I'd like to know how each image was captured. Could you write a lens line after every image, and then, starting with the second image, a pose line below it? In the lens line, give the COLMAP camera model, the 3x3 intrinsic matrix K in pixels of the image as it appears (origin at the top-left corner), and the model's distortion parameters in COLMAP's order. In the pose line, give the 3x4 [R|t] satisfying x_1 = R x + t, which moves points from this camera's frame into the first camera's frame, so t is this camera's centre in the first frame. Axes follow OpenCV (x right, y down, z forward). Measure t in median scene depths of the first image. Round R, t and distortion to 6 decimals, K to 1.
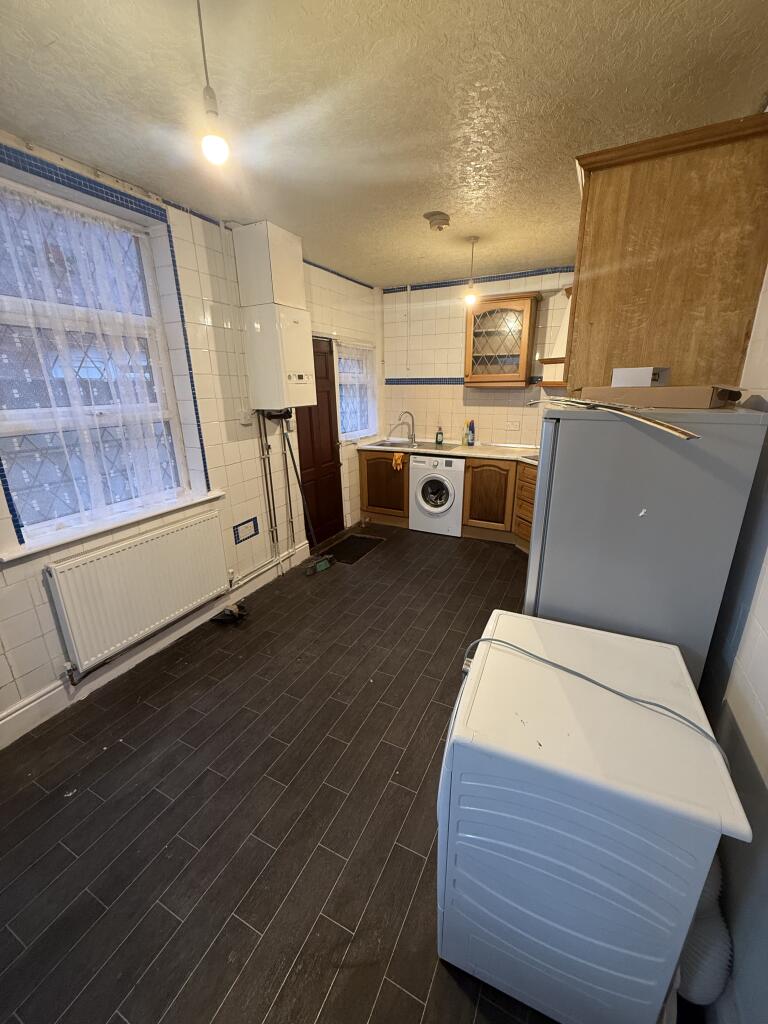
lens RADIAL K [[409.5, 0, 387.3], [0, 409.5, 510.9], [0, 0, 1]] dist [-0.000431, -0.000065]
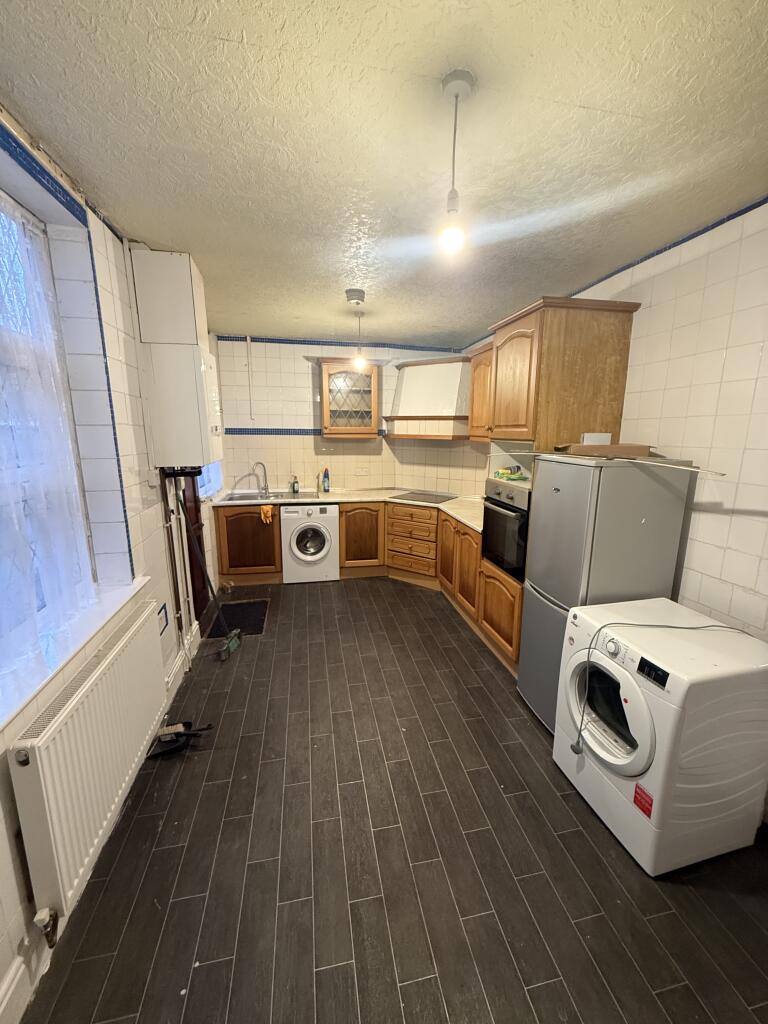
lens RADIAL K [[409.5, 0, 390.1], [0, 409.5, 510.8], [0, 0, 1]] dist [-0.000431, -0.000065]
pose [[0.788036, -0.104086, 0.606766, -0.340296], [0.167738, 0.984616, -0.048947, -0.036773], [-0.592337, 0.140350, 0.793372, 0.085535]]
